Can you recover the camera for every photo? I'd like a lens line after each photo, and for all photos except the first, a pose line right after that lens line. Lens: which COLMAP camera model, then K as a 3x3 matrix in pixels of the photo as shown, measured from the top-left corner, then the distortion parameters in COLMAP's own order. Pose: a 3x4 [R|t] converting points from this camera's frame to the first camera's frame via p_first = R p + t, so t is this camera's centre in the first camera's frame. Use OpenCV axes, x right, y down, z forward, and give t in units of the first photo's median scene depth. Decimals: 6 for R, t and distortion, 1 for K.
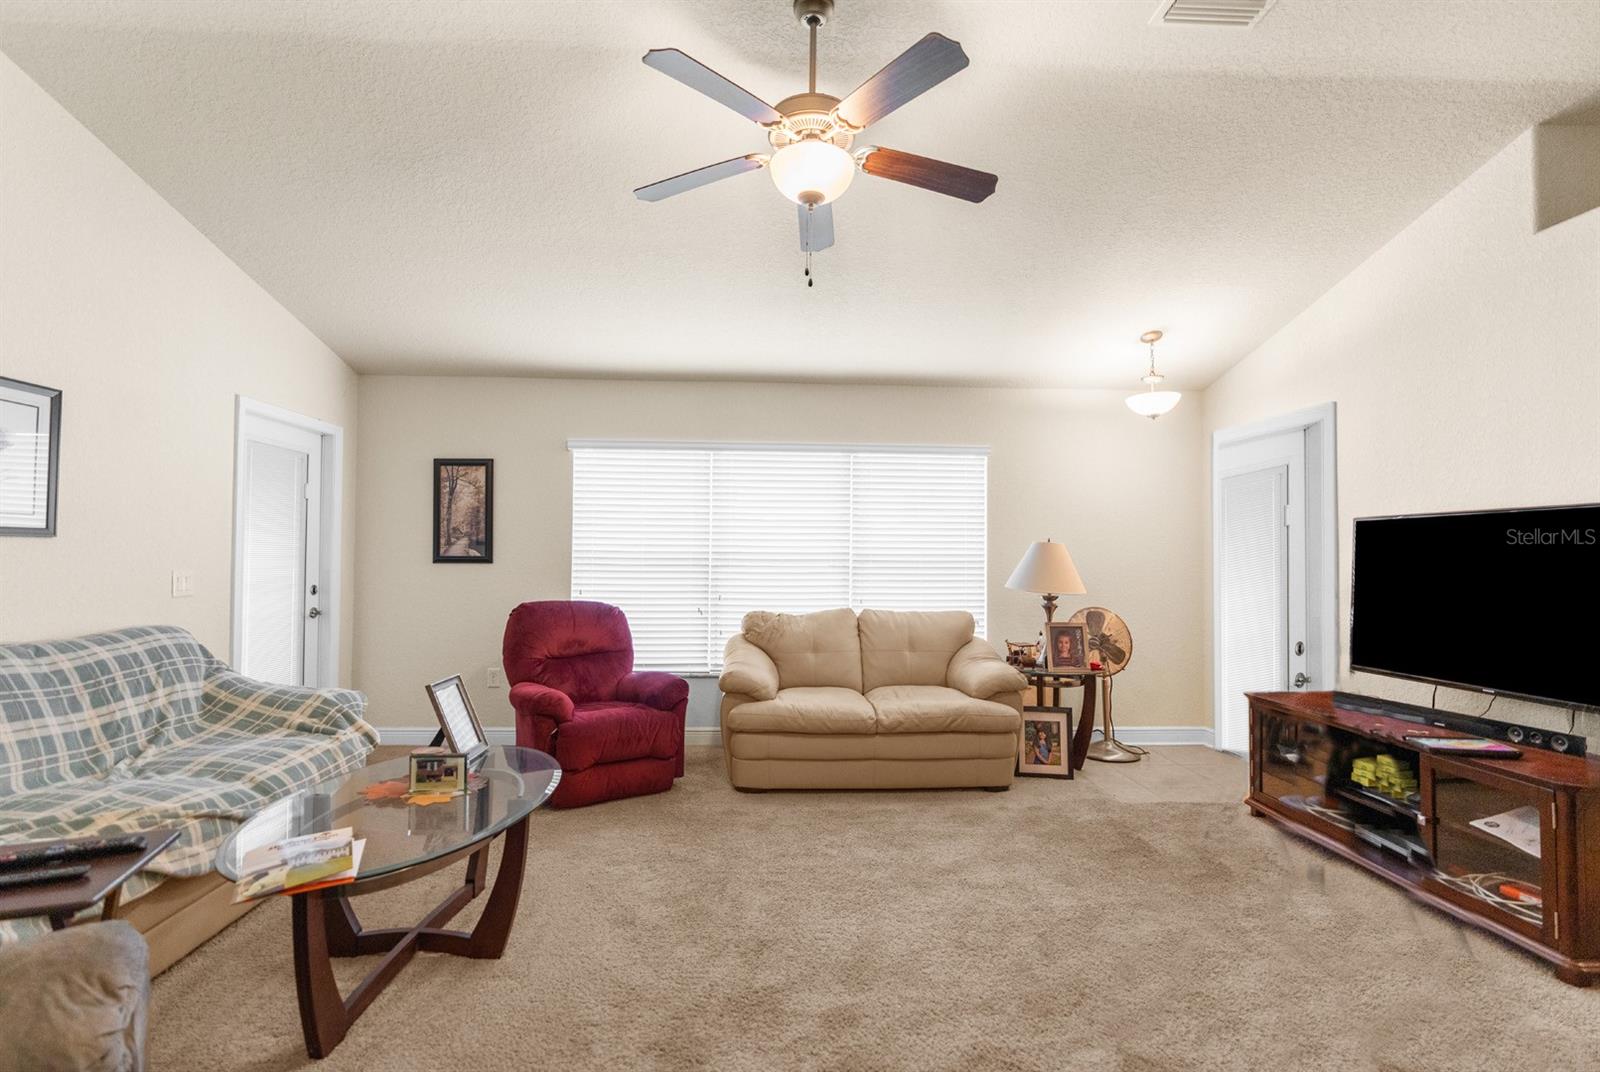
lens RADIAL K [[733.3, 0, 800.0], [0, 733.3, 536.0], [0, 0, 1]] dist [0.000426, -0.000002]
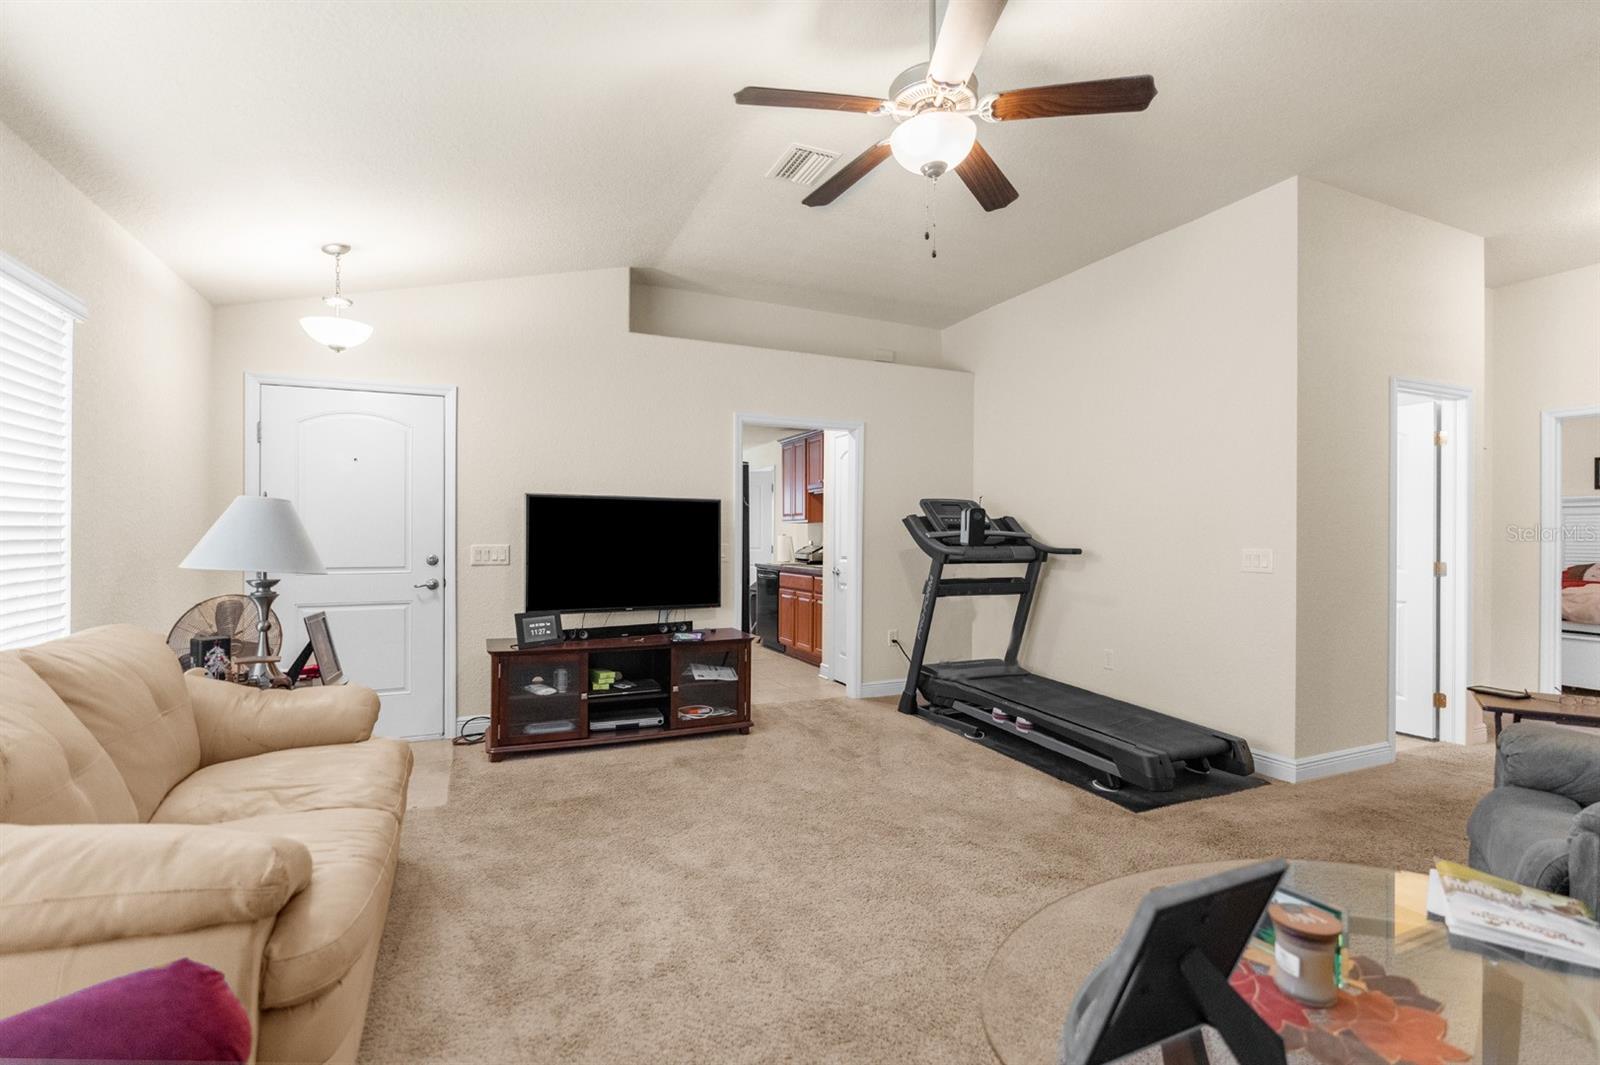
lens RADIAL K [[733.3, 0, 800.0], [0, 733.3, 532.5], [0, 0, 1]] dist [0.000426, -0.000002]
pose [[-0.344164, -0.010362, 0.938852, -0.656485], [-0.035898, 0.999353, -0.002130, 0.033451], [-0.938223, -0.034436, -0.344313, 1.144577]]
